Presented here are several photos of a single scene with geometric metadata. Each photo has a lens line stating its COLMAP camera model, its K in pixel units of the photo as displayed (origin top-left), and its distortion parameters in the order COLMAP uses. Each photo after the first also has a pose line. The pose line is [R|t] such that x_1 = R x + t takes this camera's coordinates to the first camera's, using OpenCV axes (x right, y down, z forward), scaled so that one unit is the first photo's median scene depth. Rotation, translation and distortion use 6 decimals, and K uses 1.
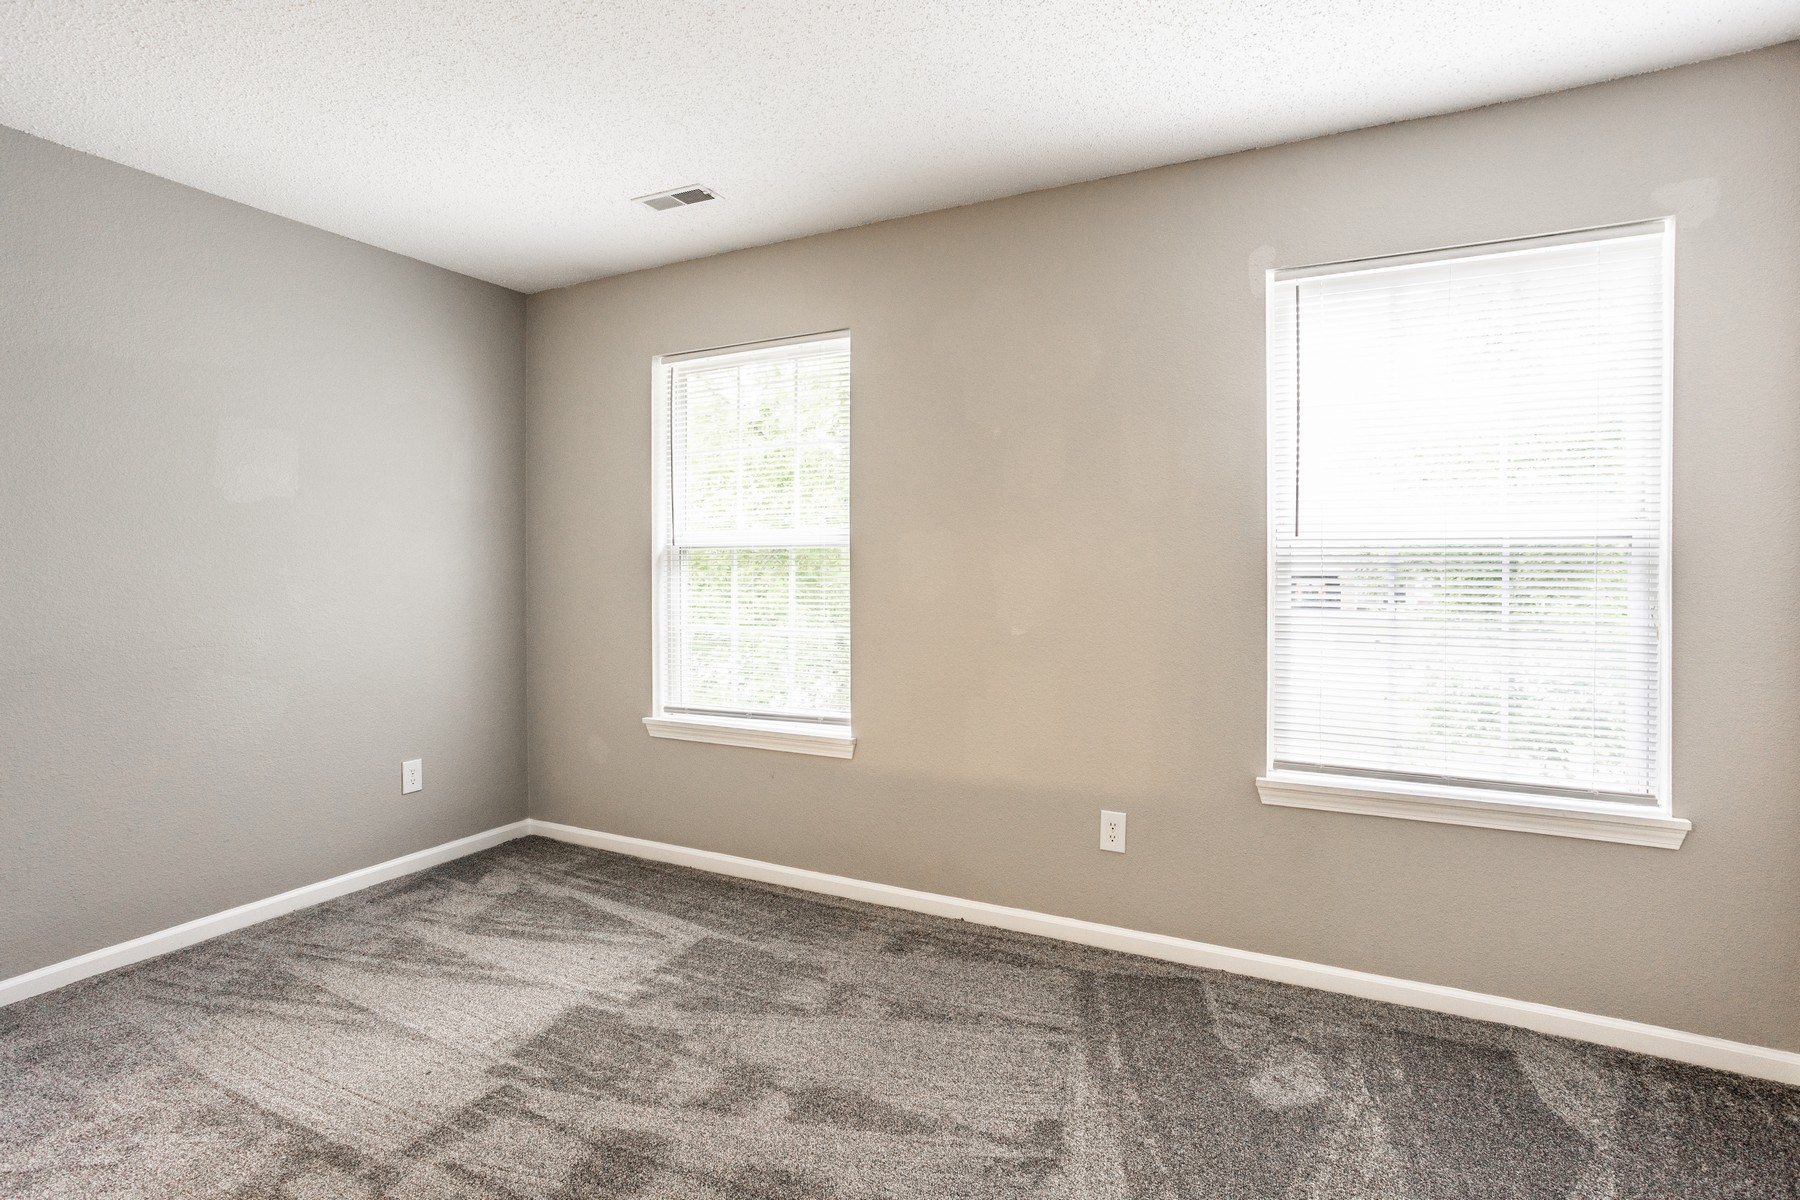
lens RADIAL K [[897.9, 0, 906.8], [0, 897.9, 575.5], [0, 0, 1]] dist [-0.000192, 0.000684]
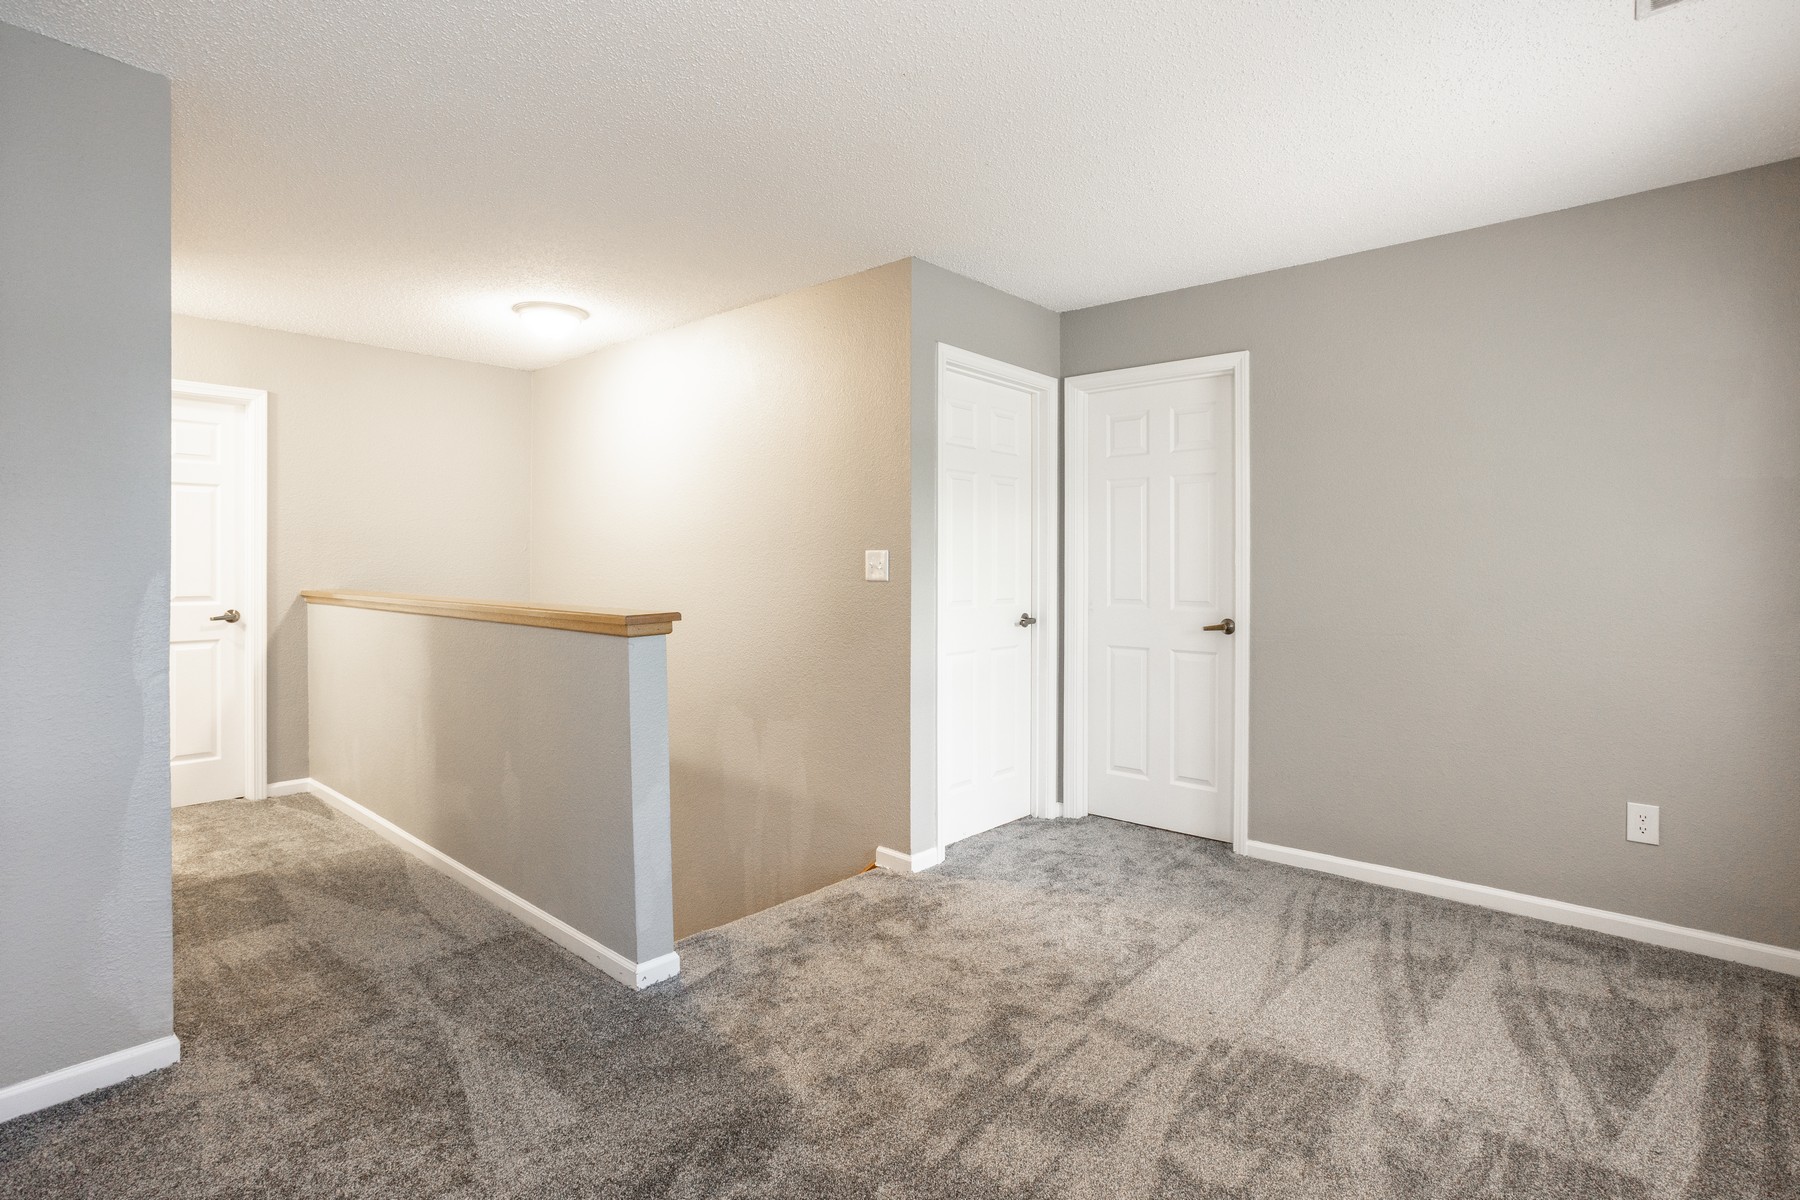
lens RADIAL K [[897.9, 0, 906.8], [0, 897.9, 575.5], [0, 0, 1]] dist [-0.000192, 0.000684]
pose [[-0.246813, 0.016778, -0.968918, 0.508037], [-0.012842, 0.999706, 0.020582, -0.010017], [0.968978, 0.017523, -0.246525, 0.709074]]
